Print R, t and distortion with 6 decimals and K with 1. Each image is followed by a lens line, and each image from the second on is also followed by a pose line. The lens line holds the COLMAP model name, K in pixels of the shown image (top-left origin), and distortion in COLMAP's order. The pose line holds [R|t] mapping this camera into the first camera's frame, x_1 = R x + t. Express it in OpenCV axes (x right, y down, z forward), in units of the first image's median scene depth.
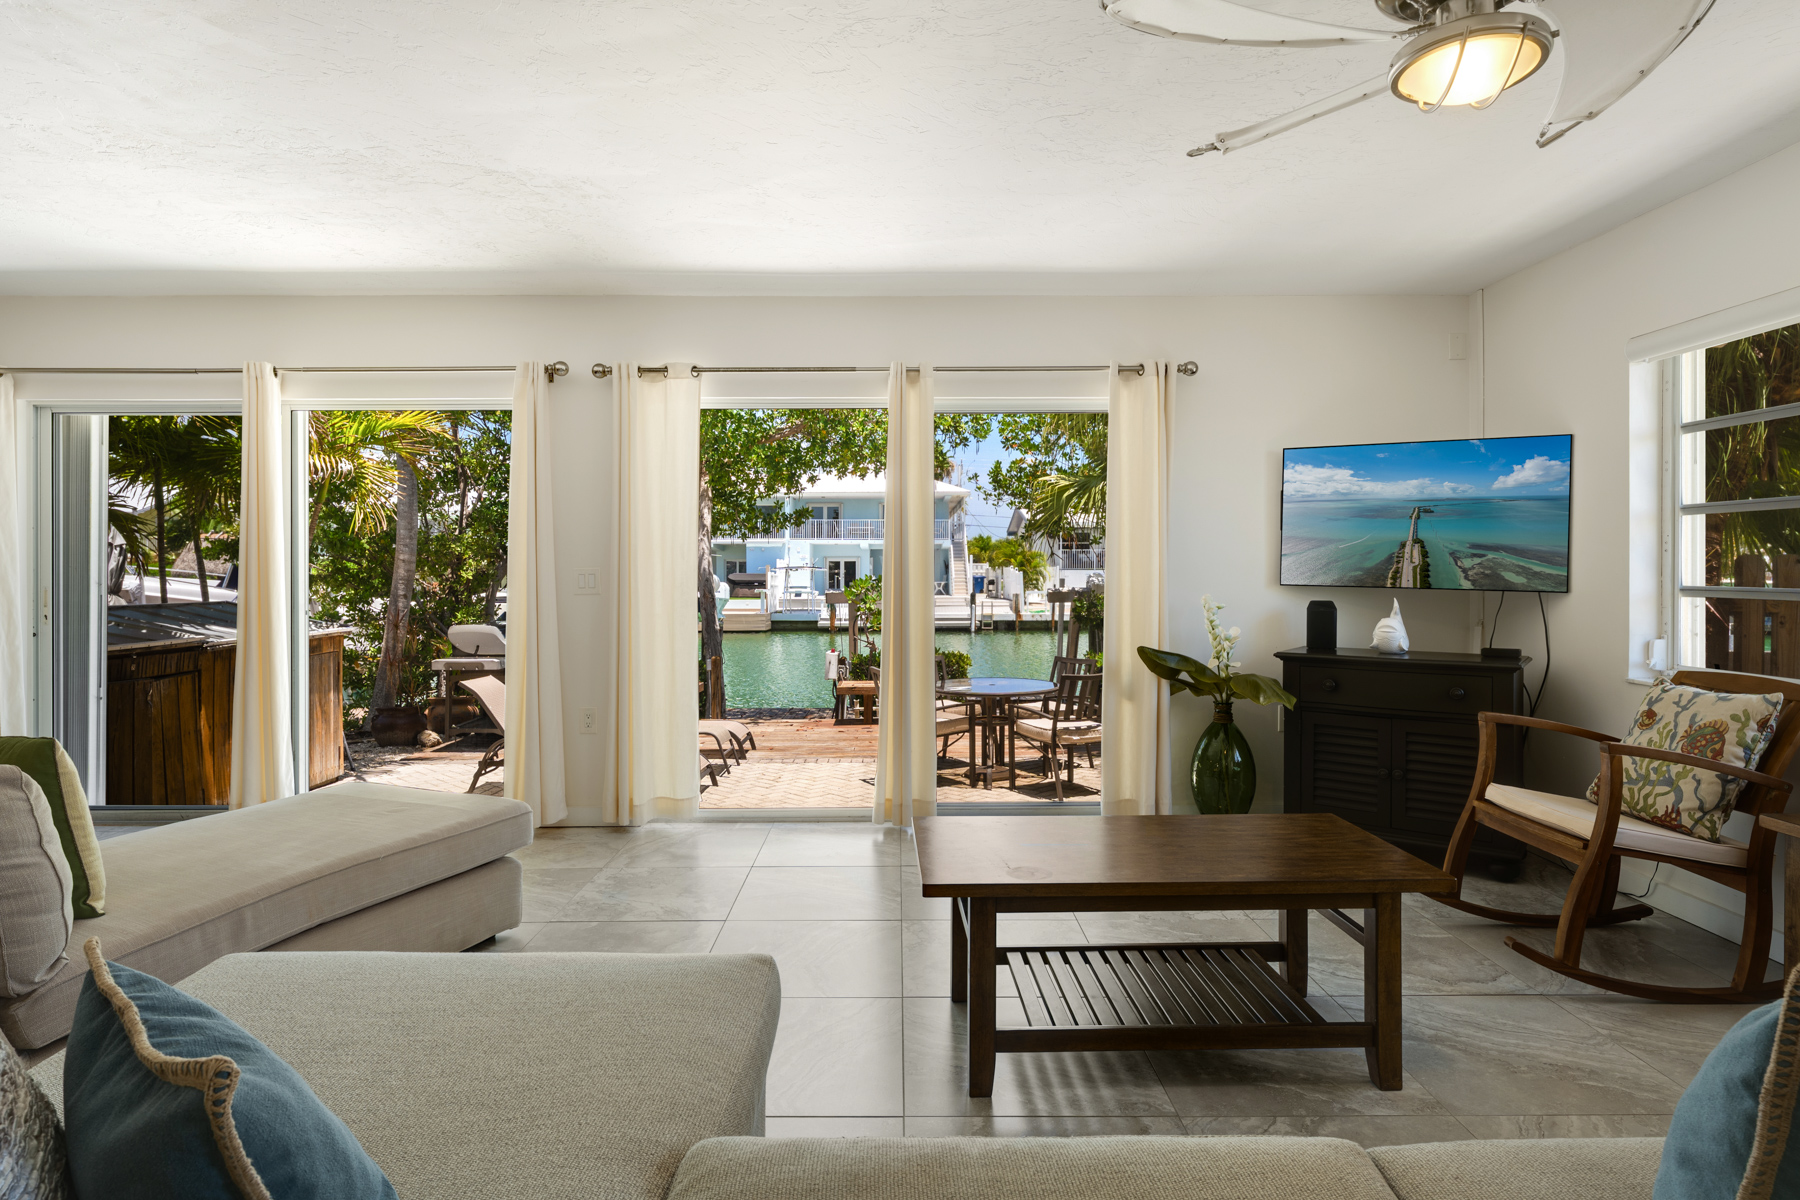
lens RADIAL K [[983.0, 0, 906.4], [0, 983.0, 586.5], [0, 0, 1]] dist [-0.003040, -0.001735]
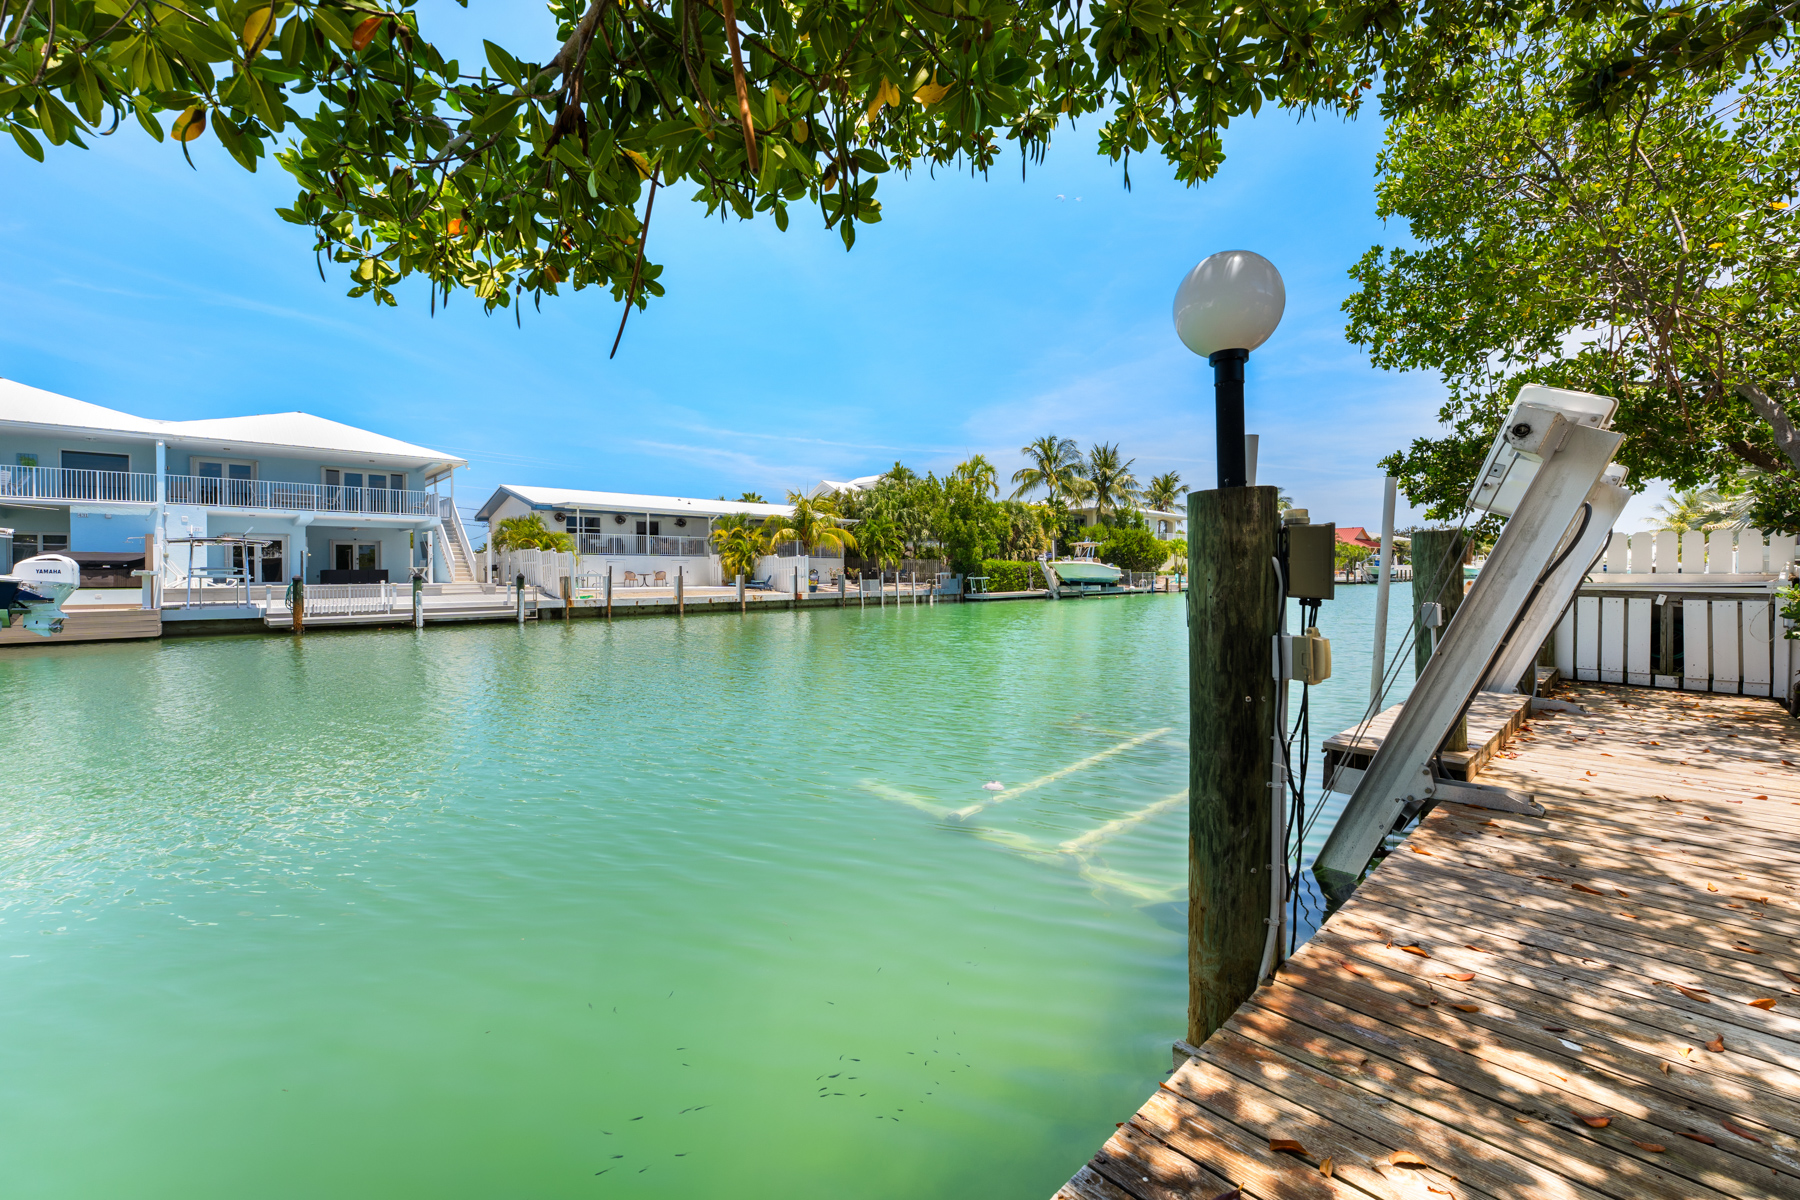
lens RADIAL K [[733.1, 0, 900.8], [0, 733.1, 579.4], [0, 0, 1]] dist [-0.001172, -0.000545]
pose [[0.715661, -0.007495, 0.698408, -0.194640], [0.015711, 0.999862, -0.005369, 0.027173], [-0.698271, 0.014815, 0.715680, 0.517216]]
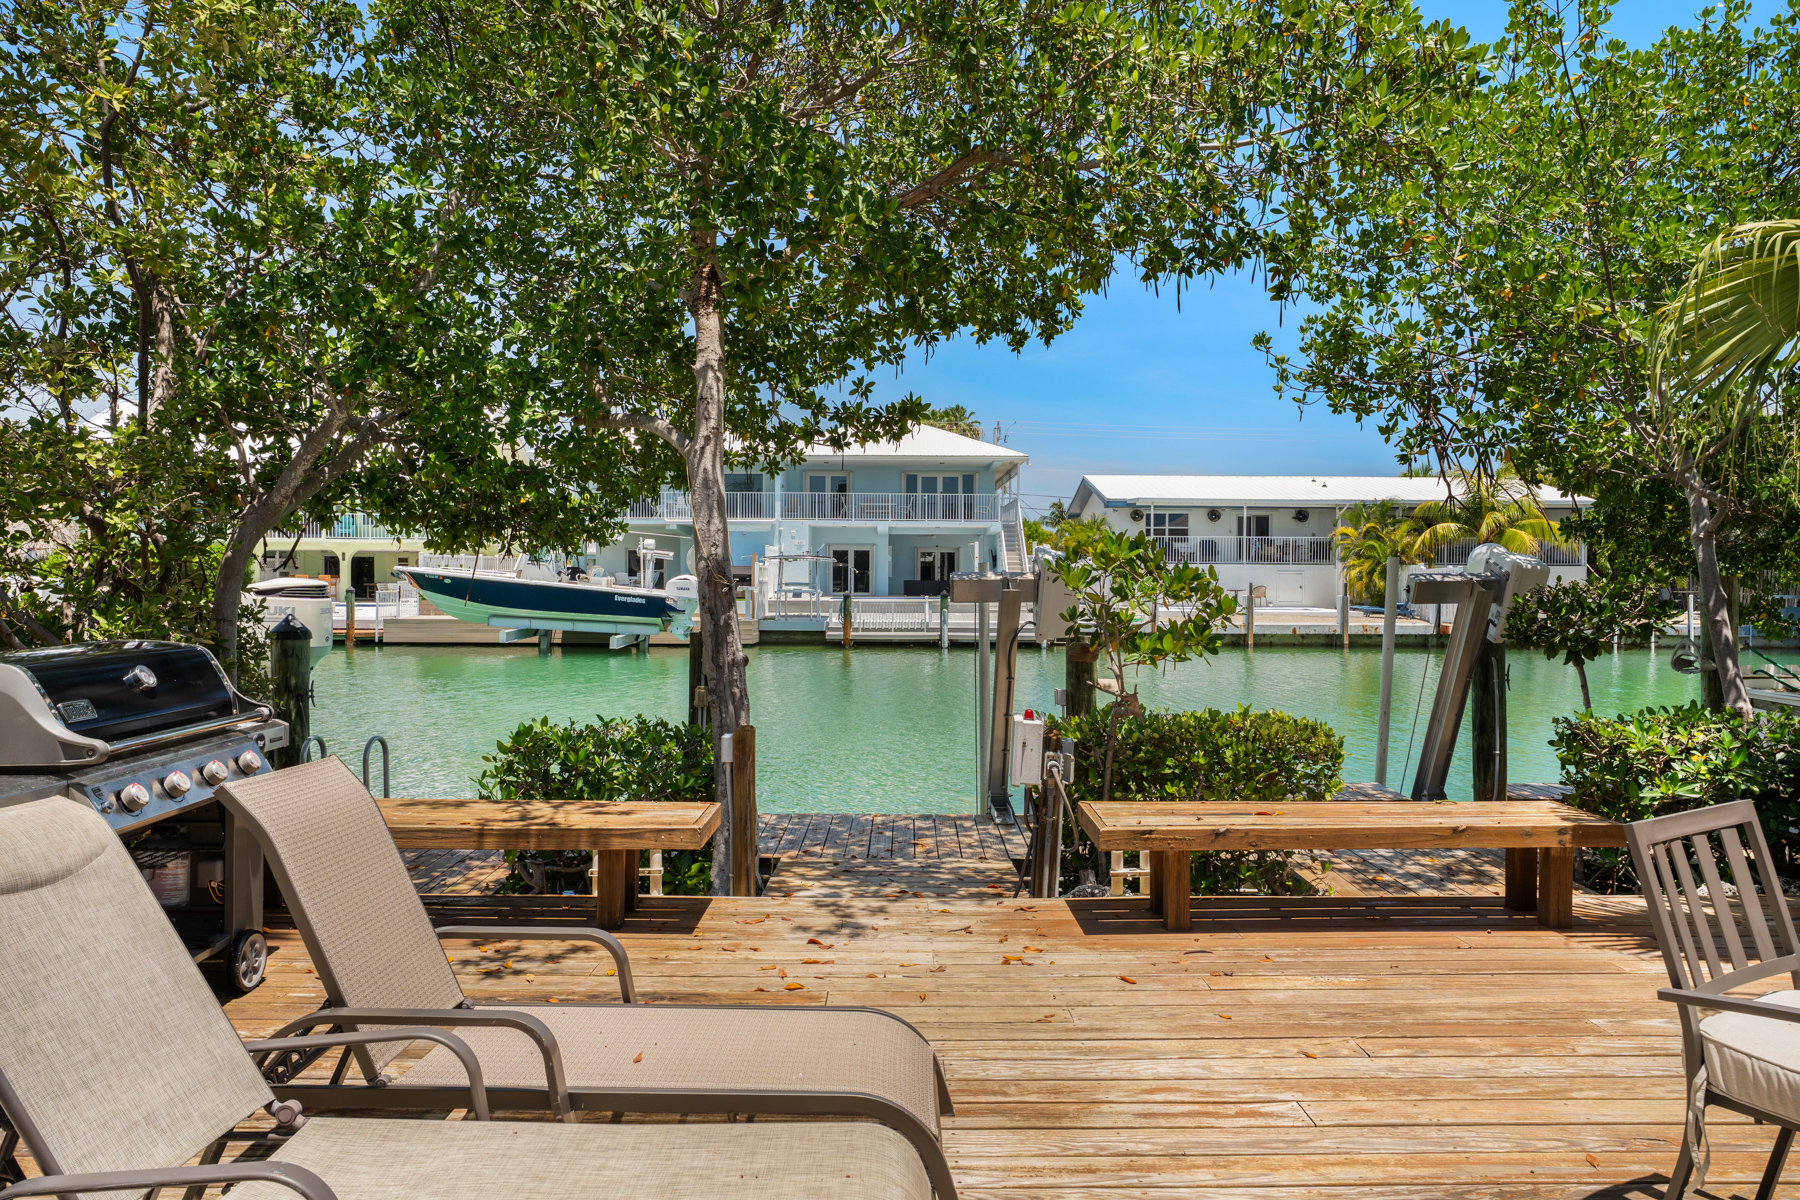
lens RADIAL K [[1175.8, 0, 899.4], [0, 1175.8, 590.7], [0, 0, 1]] dist [-0.011001, -0.002302]
pose [[0.999979, 0.006224, 0.001774, -0.057874], [-0.006227, 0.999980, 0.001421, 0.005927], [-0.001765, -0.001432, 0.999997, 0.226864]]
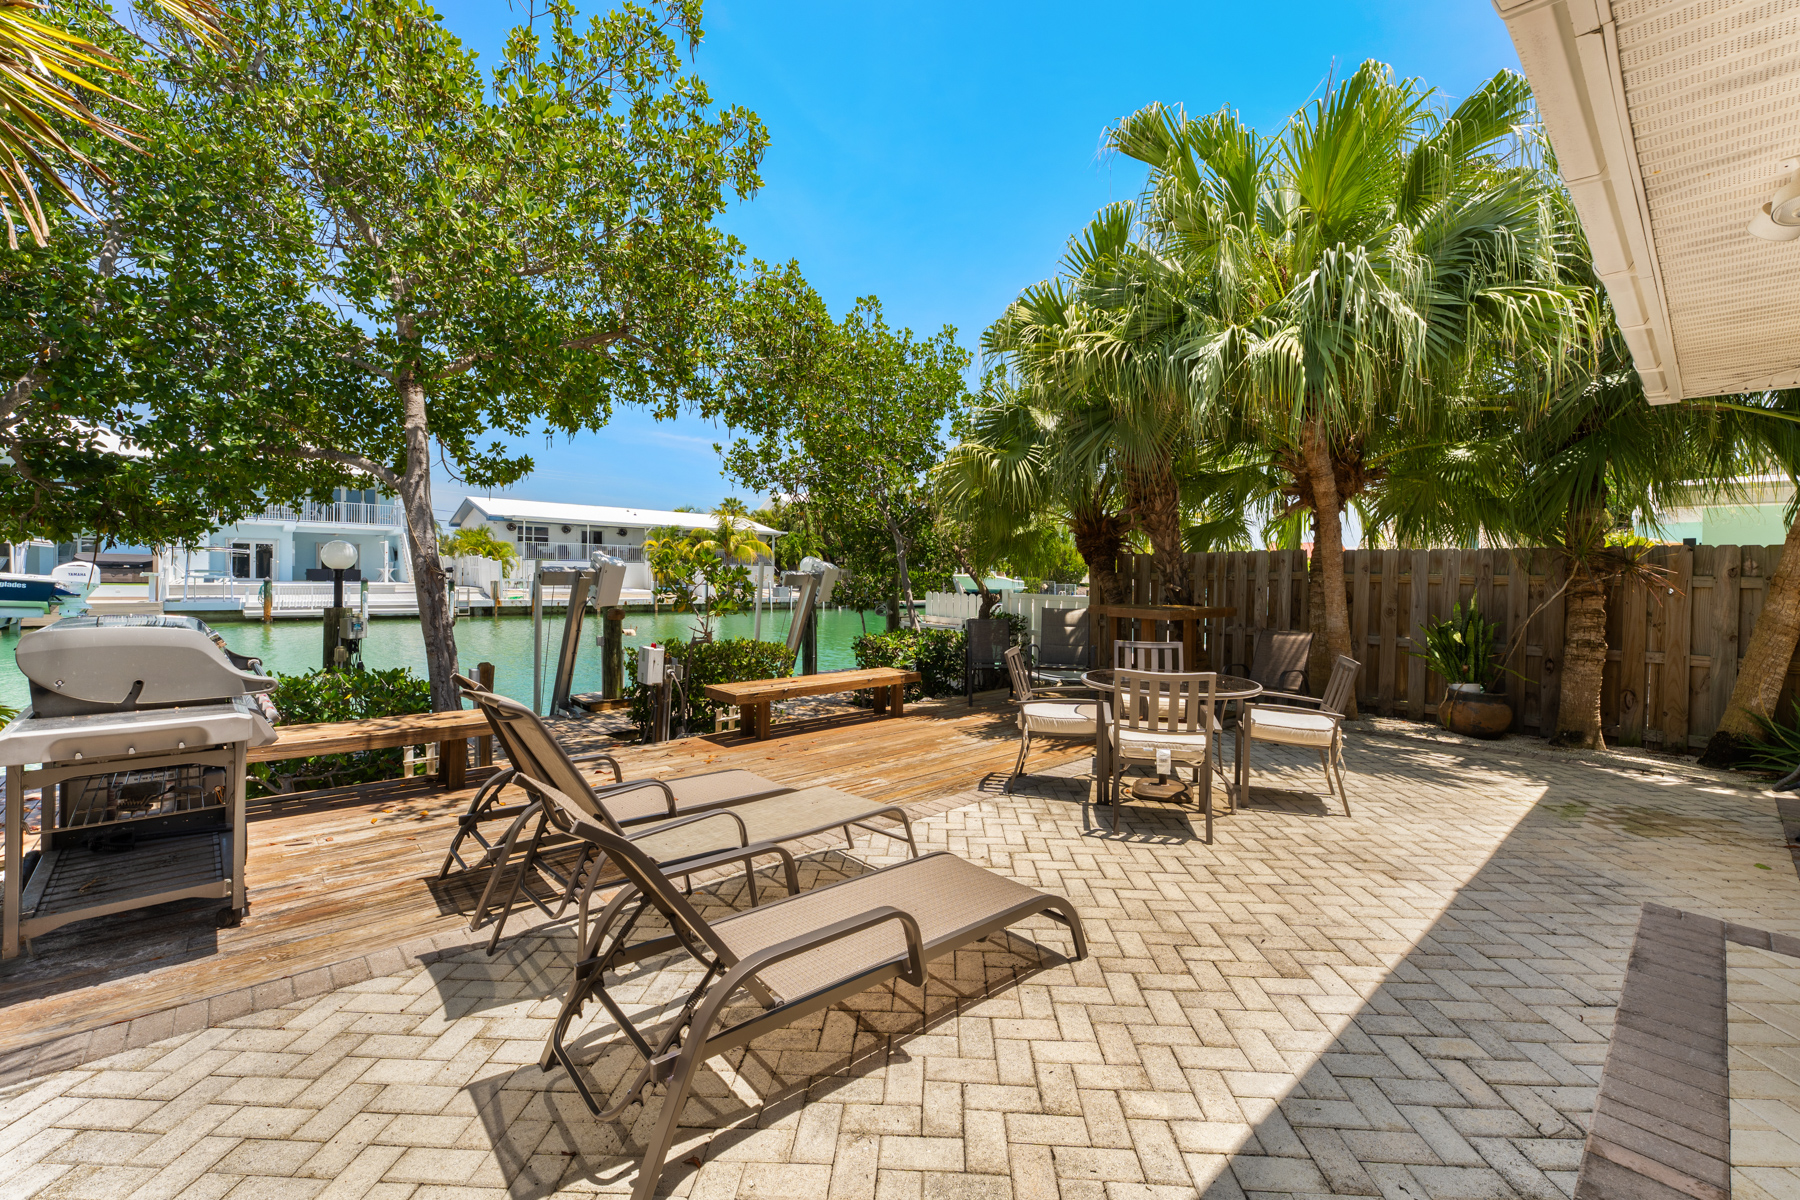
lens RADIAL K [[733.1, 0, 902.3], [0, 733.1, 592.8], [0, 0, 1]] dist [-0.001172, -0.000545]
pose [[0.741392, -0.002683, 0.671067, -0.139806], [-0.009934, 0.999839, 0.014972, 0.006240], [-0.670999, -0.017767, 0.741245, 0.200775]]
